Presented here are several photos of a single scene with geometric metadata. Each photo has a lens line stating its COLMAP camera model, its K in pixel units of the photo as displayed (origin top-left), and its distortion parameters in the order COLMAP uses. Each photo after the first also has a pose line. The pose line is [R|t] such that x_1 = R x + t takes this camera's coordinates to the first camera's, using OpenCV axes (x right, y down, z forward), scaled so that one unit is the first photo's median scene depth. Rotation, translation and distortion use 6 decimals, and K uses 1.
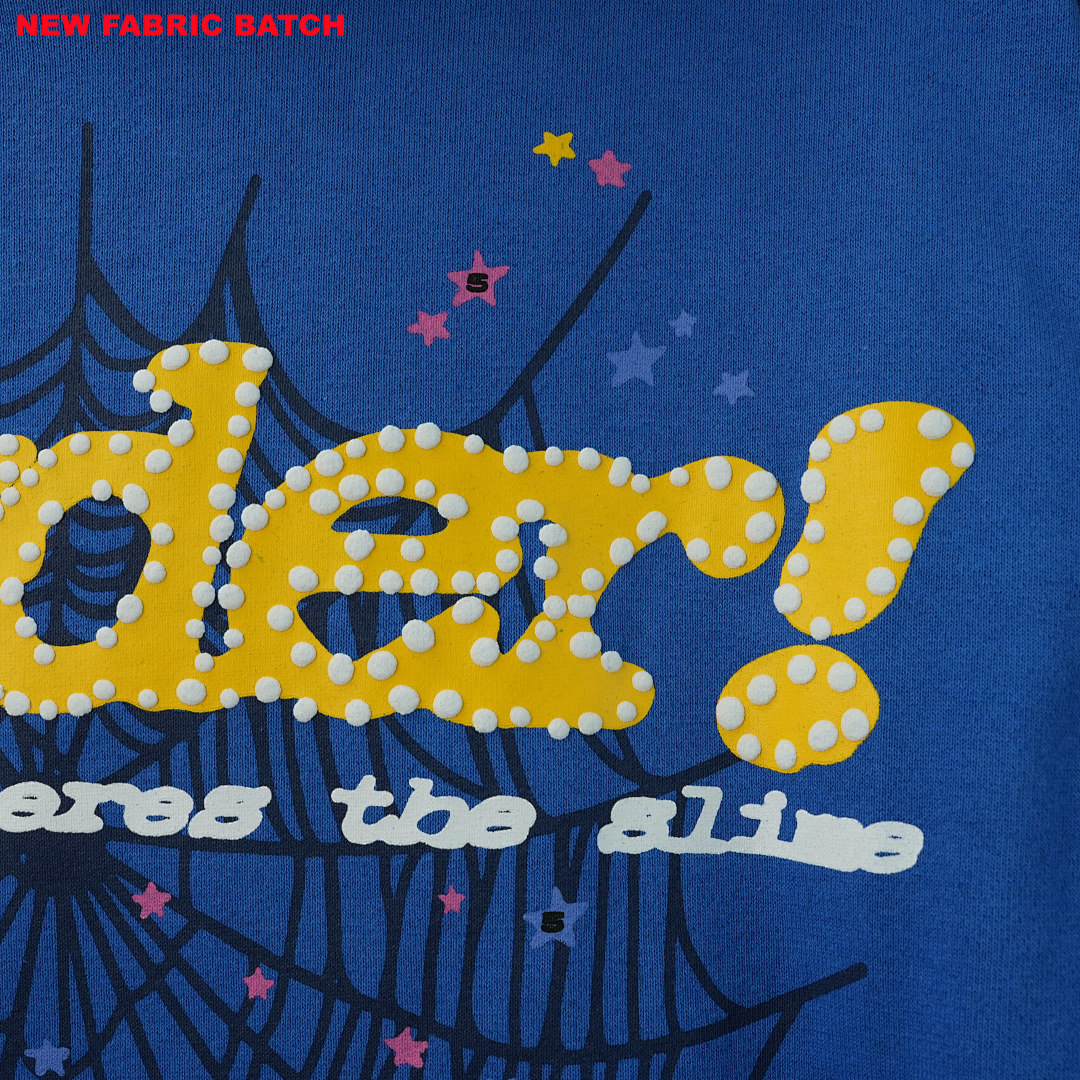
lens RADIAL K [[1566.6, 0, 540.0], [0, 1566.6, 540.0], [0, 0, 1]] dist [-0.026883, 0.113989]
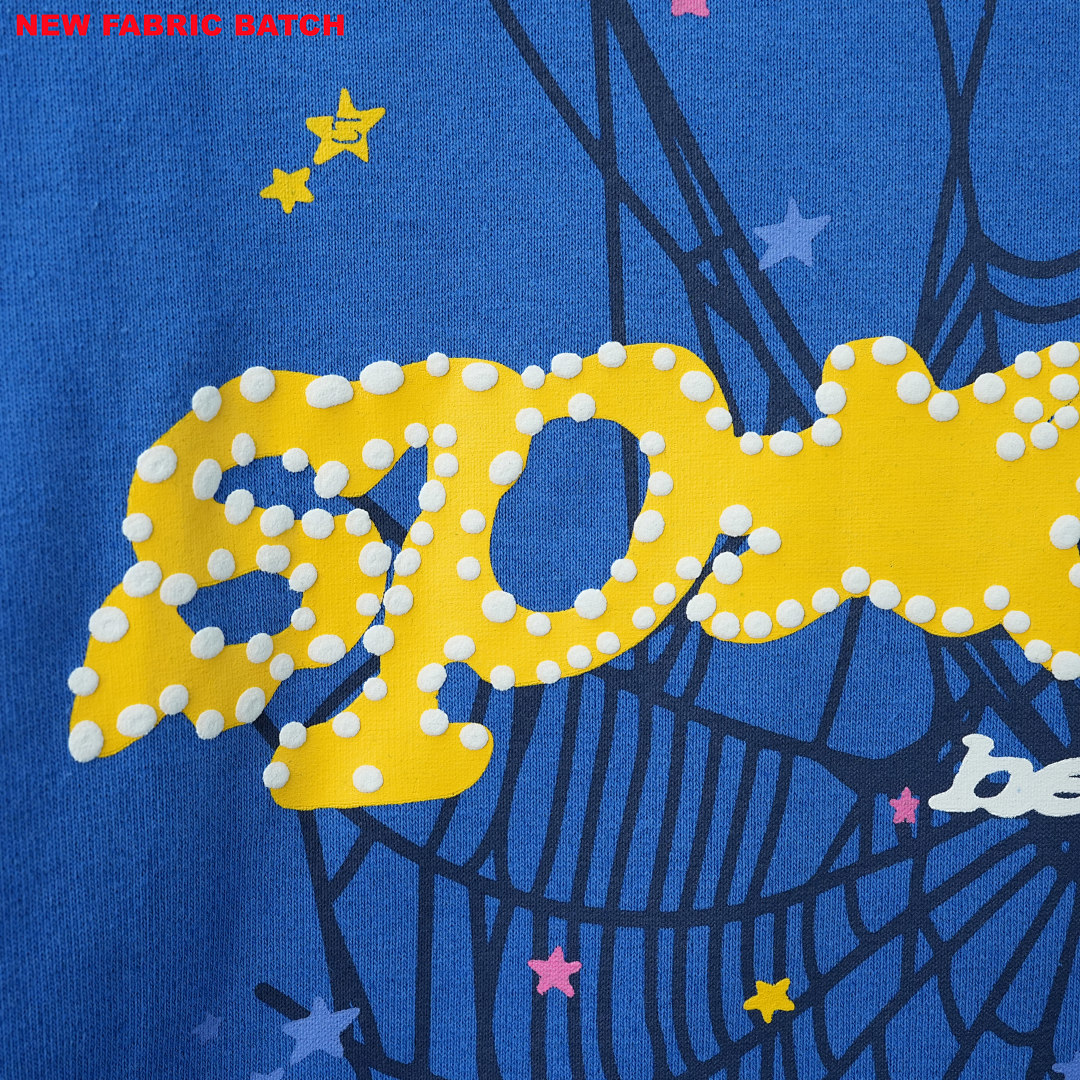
lens RADIAL K [[1566.6, 0, 540.0], [0, 1566.6, 540.0], [0, 0, 1]] dist [-0.026883, 0.113989]
pose [[0.995916, -0.000363, 0.090288, -0.696931], [-0.007419, 0.996282, 0.085838, -0.032505], [-0.089983, -0.086157, 0.992210, 0.202552]]
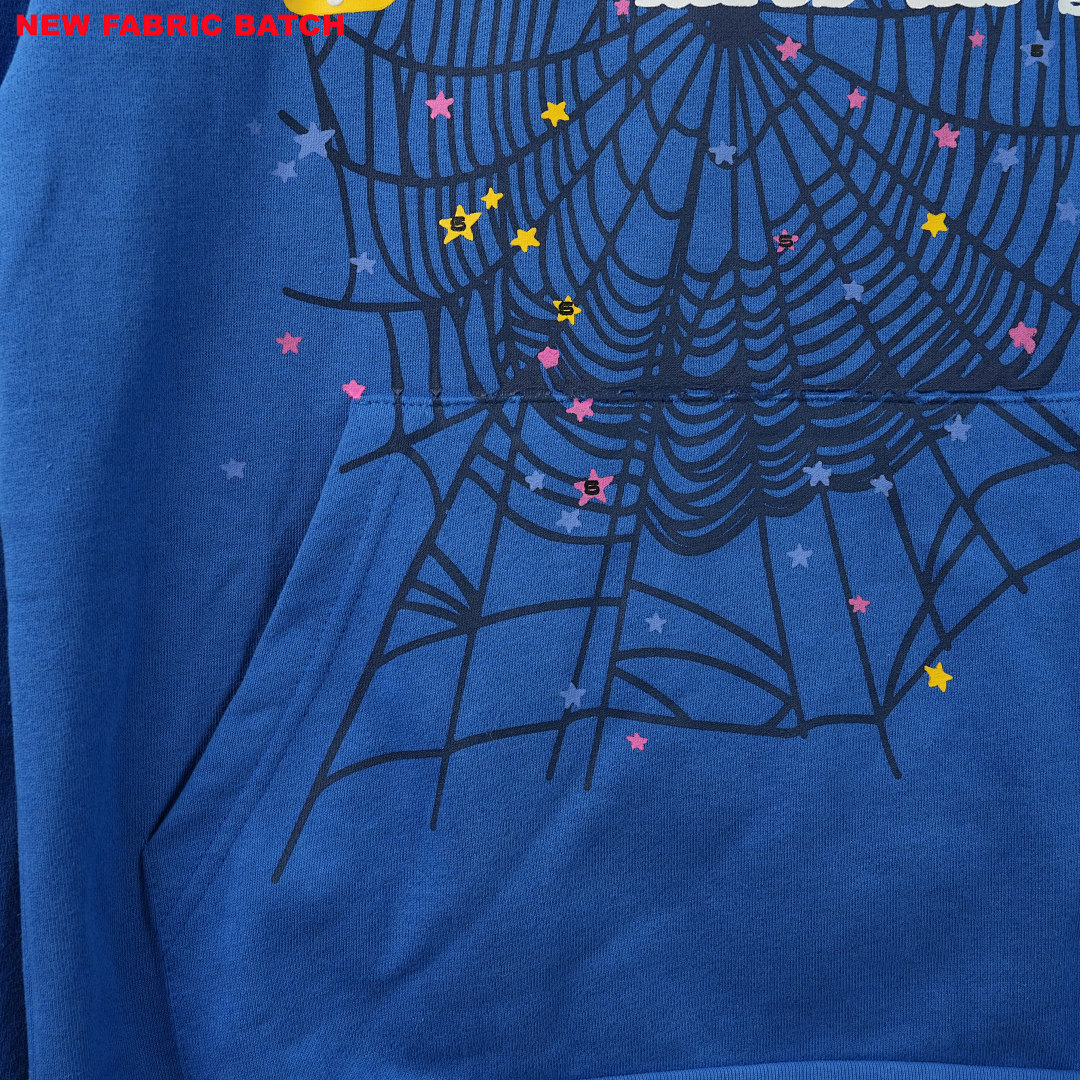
lens RADIAL K [[1566.6, 0, 540.0], [0, 1566.6, 540.0], [0, 0, 1]] dist [-0.026883, 0.113989]
pose [[0.991314, -0.039051, 0.125585, -0.727926], [0.027510, 0.995346, 0.092351, 0.581101], [-0.128607, -0.088094, 0.987775, -0.602350]]
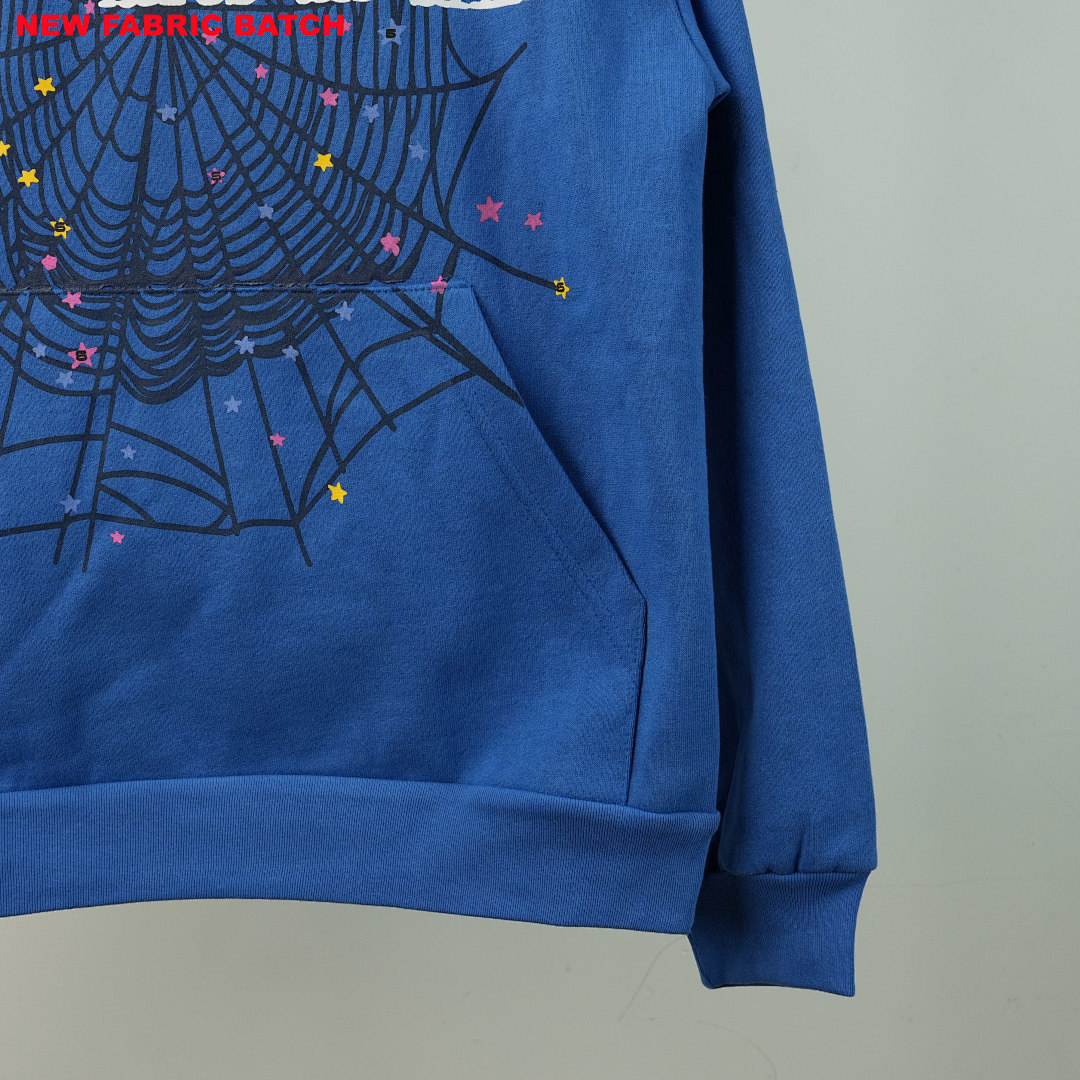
lens RADIAL K [[1566.6, 0, 540.0], [0, 1566.6, 540.0], [0, 0, 1]] dist [-0.026883, 0.113989]
pose [[0.997841, -0.041777, 0.050680, 0.077098], [0.034883, 0.990898, 0.130018, 0.672347], [-0.055651, -0.127969, 0.990216, -1.328695]]
